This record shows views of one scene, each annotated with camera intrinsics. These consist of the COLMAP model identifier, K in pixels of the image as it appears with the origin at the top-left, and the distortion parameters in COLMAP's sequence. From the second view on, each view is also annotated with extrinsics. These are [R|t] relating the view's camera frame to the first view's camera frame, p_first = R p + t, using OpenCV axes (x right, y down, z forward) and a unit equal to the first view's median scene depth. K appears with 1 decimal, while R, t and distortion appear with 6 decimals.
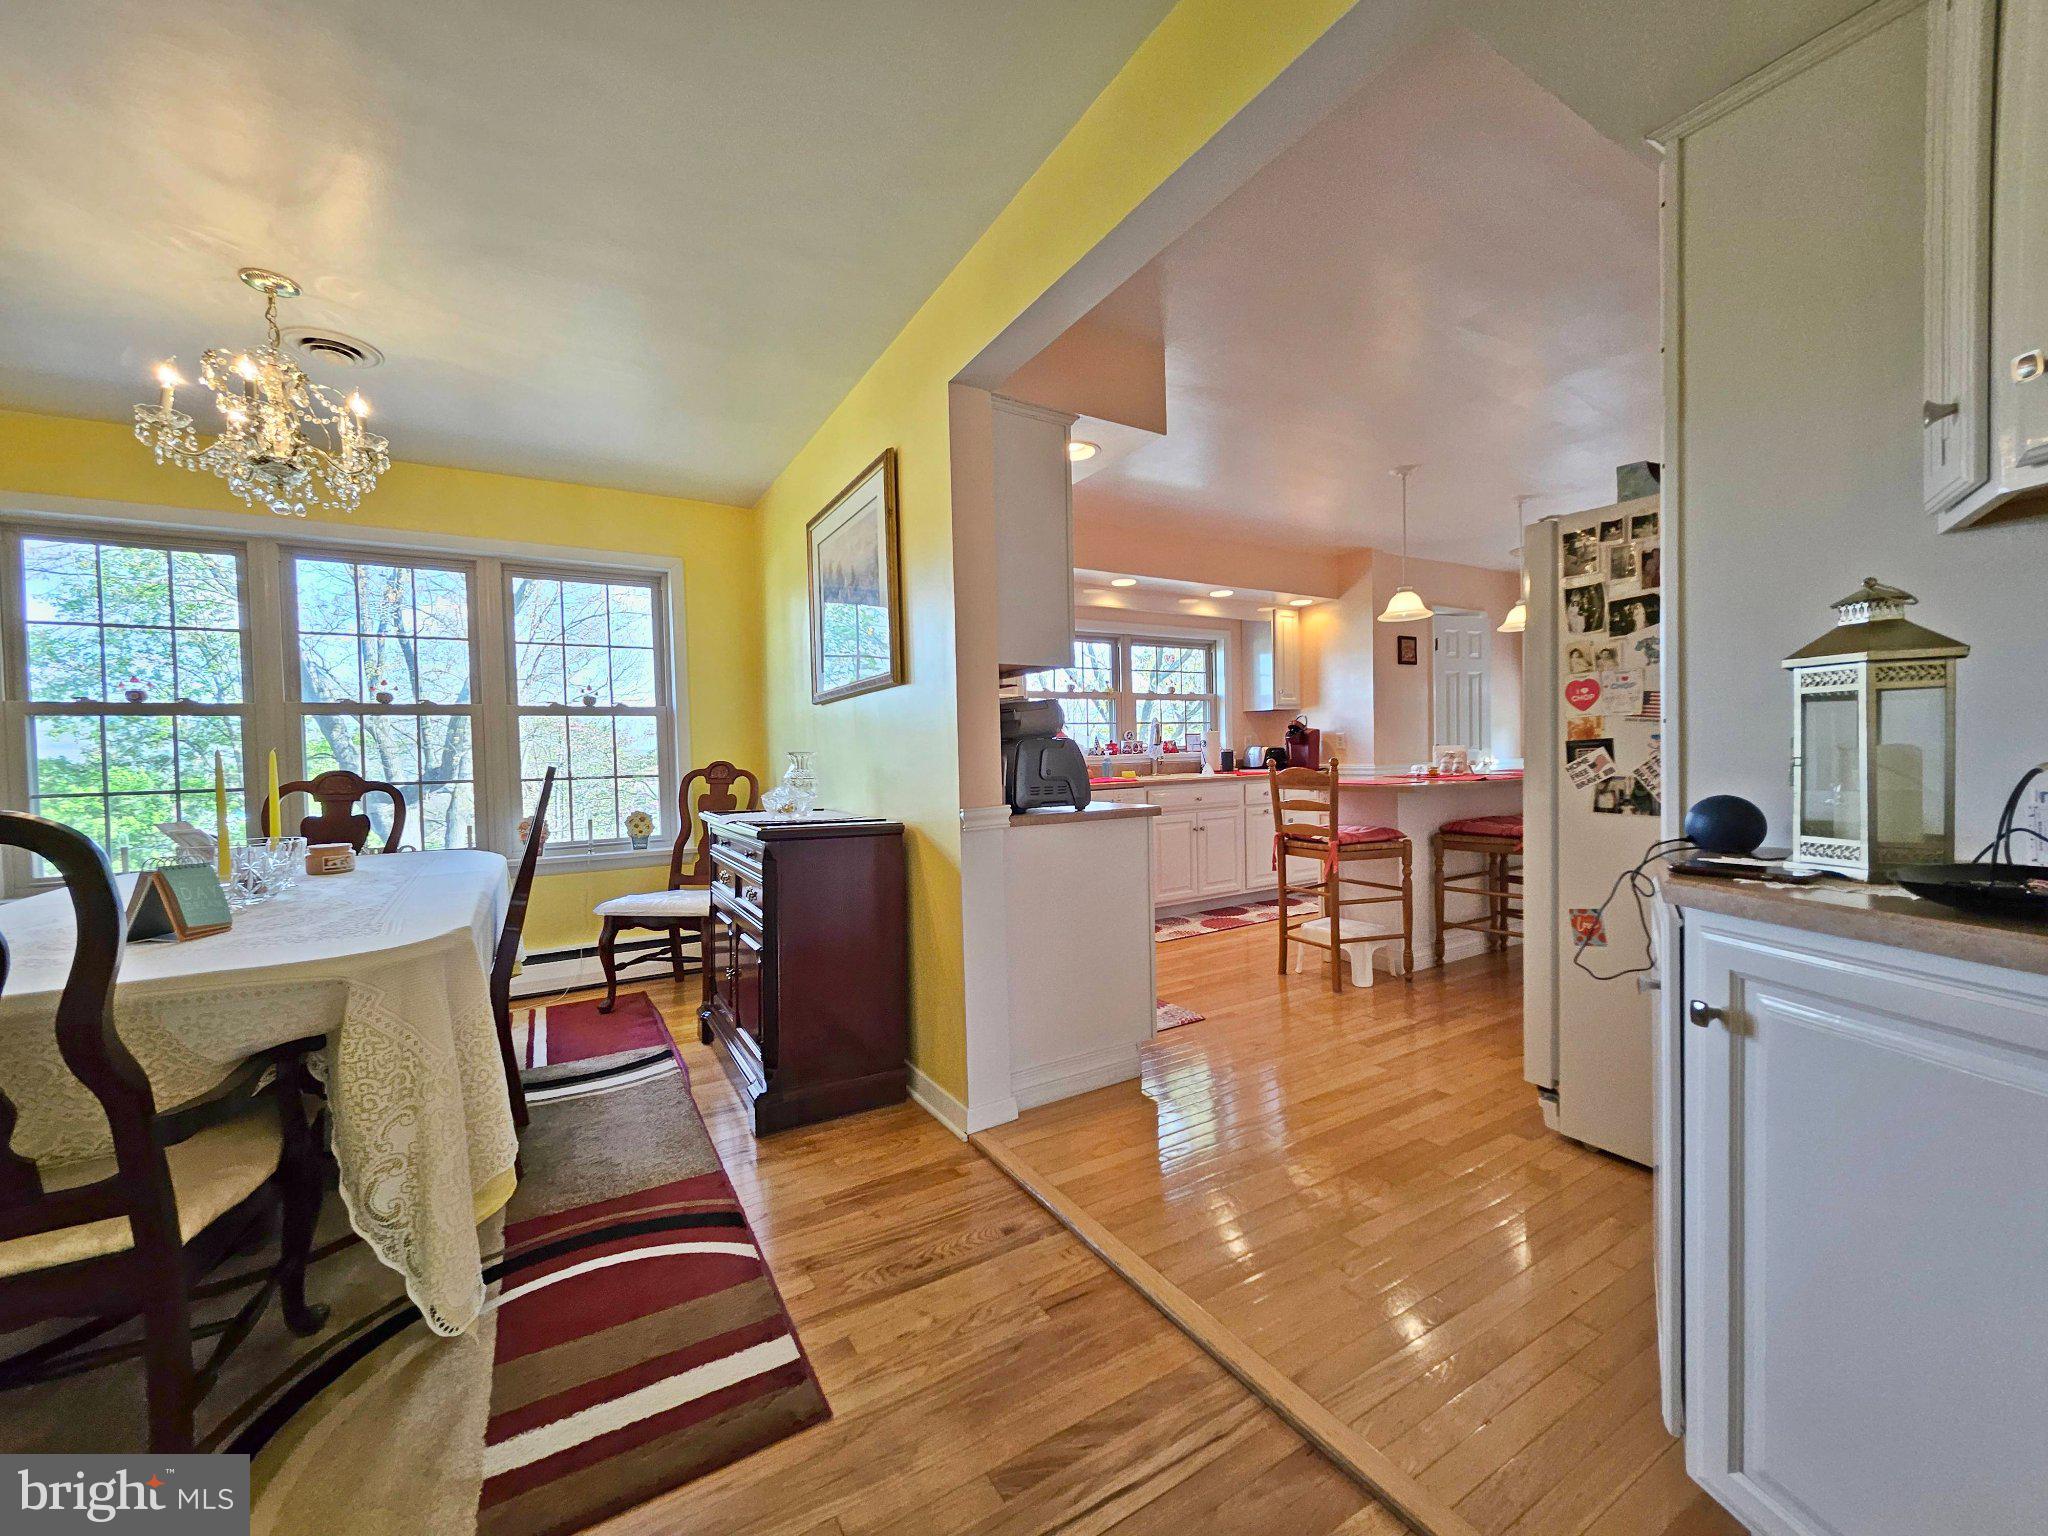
lens RADIAL K [[806.8, 0, 1030.1], [0, 806.8, 770.3], [0, 0, 1]] dist [0.007121, -0.001988]
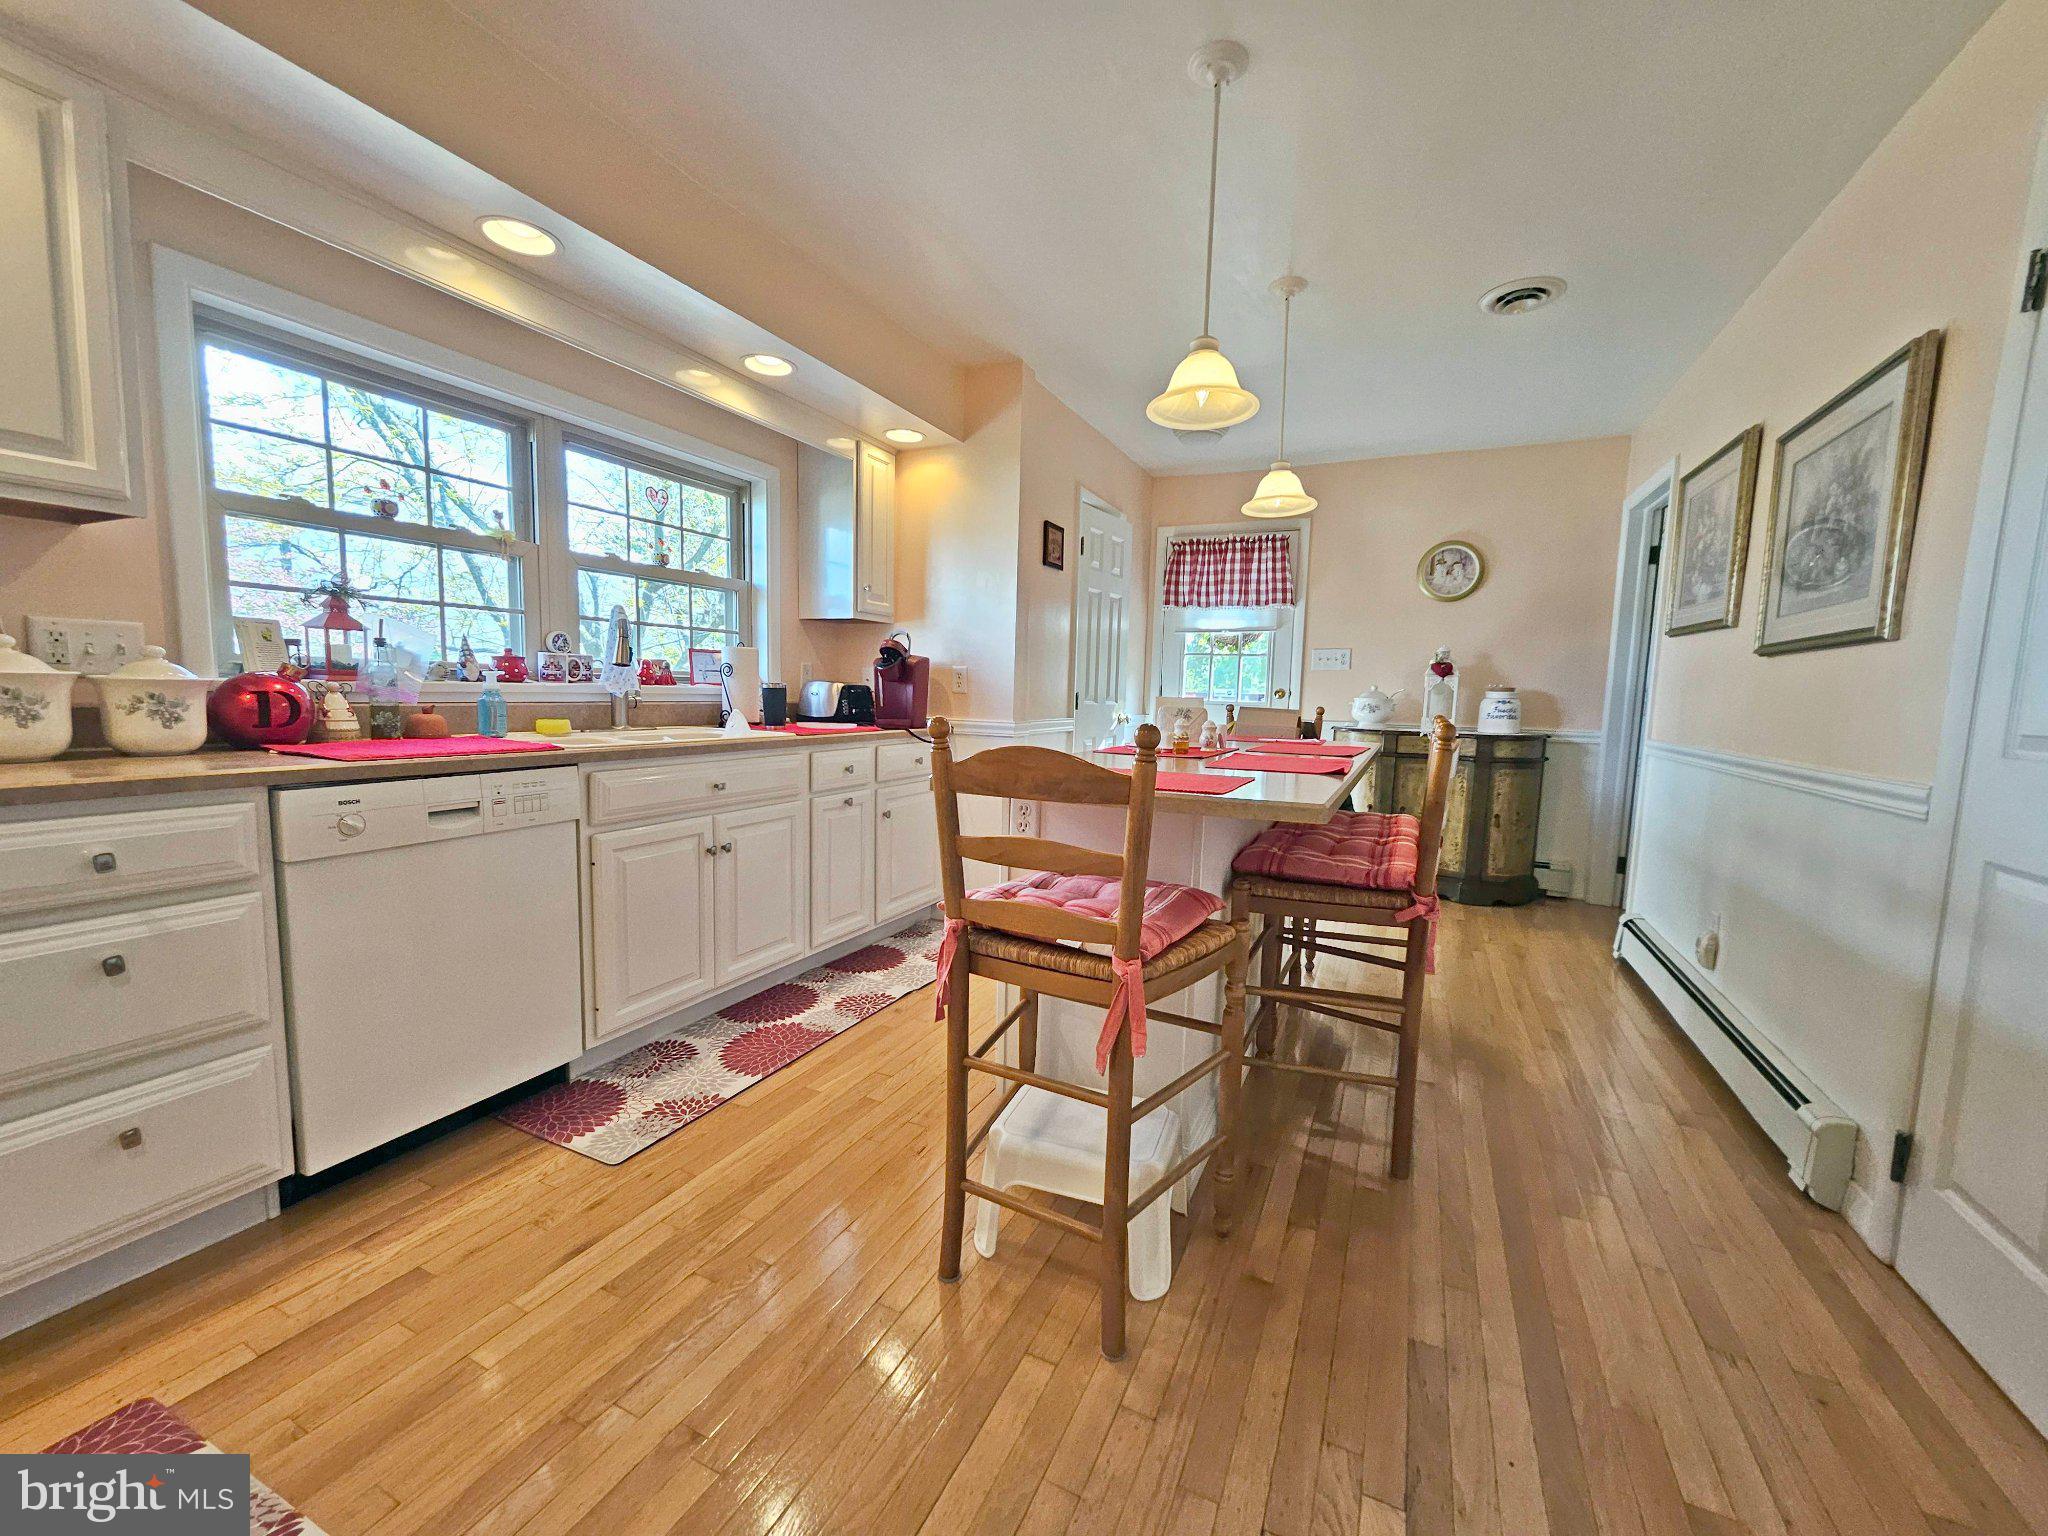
lens RADIAL K [[806.8, 0, 1035.9], [0, 806.8, 769.9], [0, 0, 1]] dist [0.007121, -0.001988]
pose [[0.828087, -0.006636, 0.560561, 0.144177], [-0.037656, 0.997013, 0.067429, -0.018790], [-0.559334, -0.076945, 0.825363, 0.744878]]
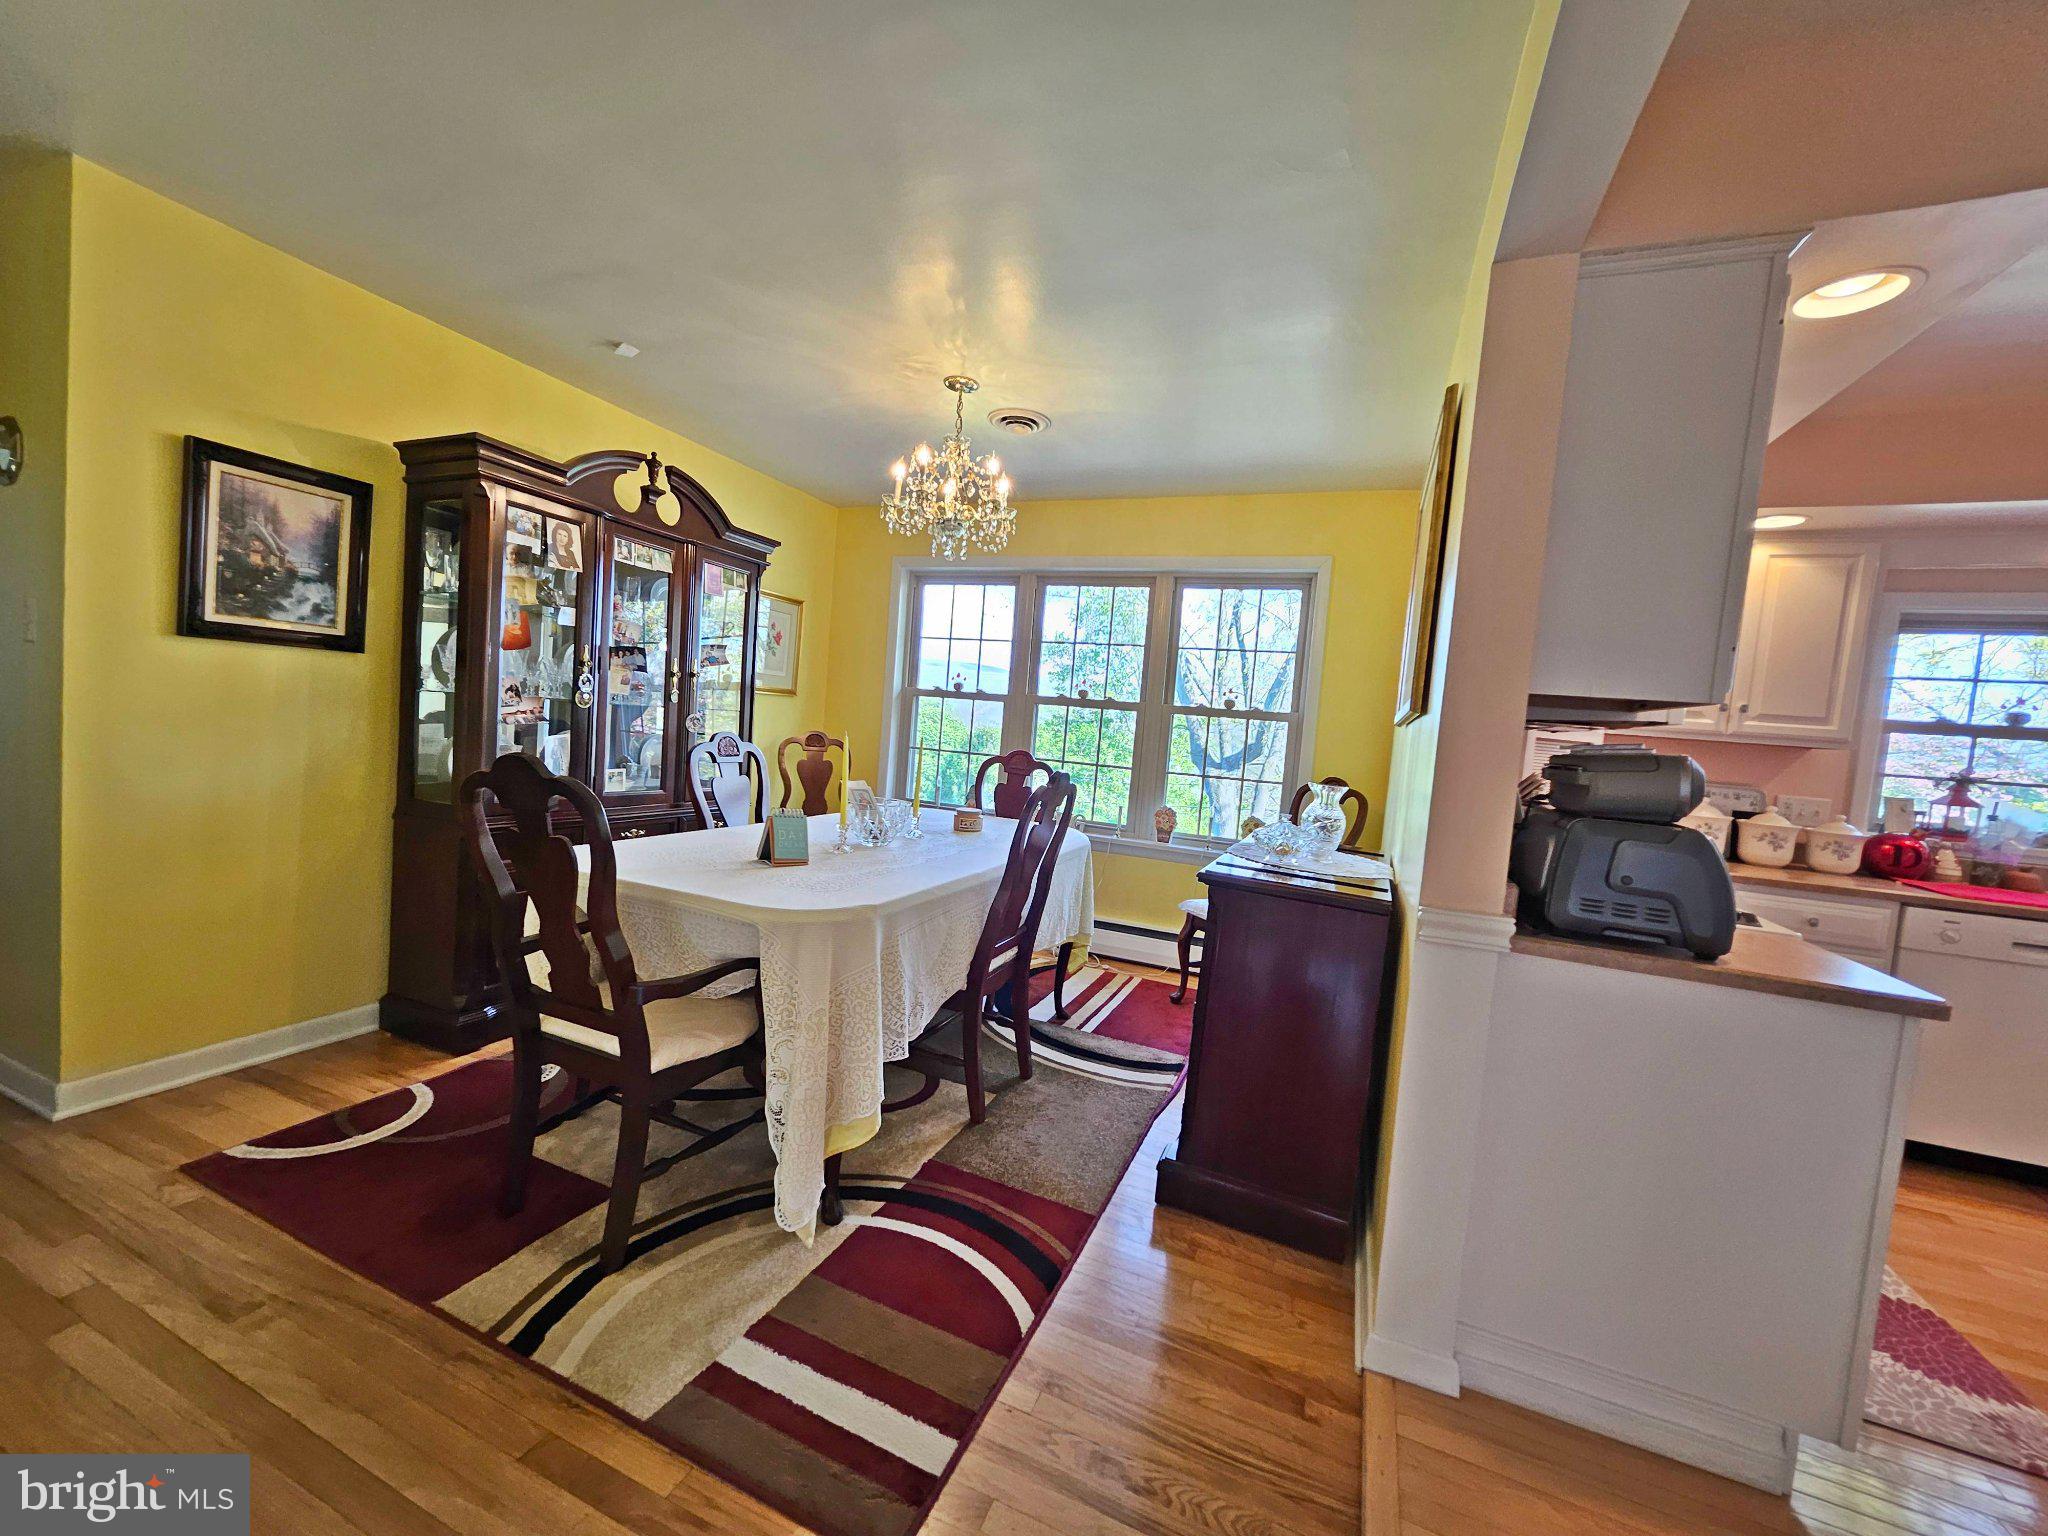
lens RADIAL K [[806.8, 0, 1026.4], [0, 806.8, 766.4], [0, 0, 1]] dist [0.007121, -0.001988]
pose [[0.583301, 0.116734, -0.803824, 0.165442], [-0.111616, 0.991750, 0.063030, -0.048561], [0.804550, 0.052954, 0.591519, 0.212711]]
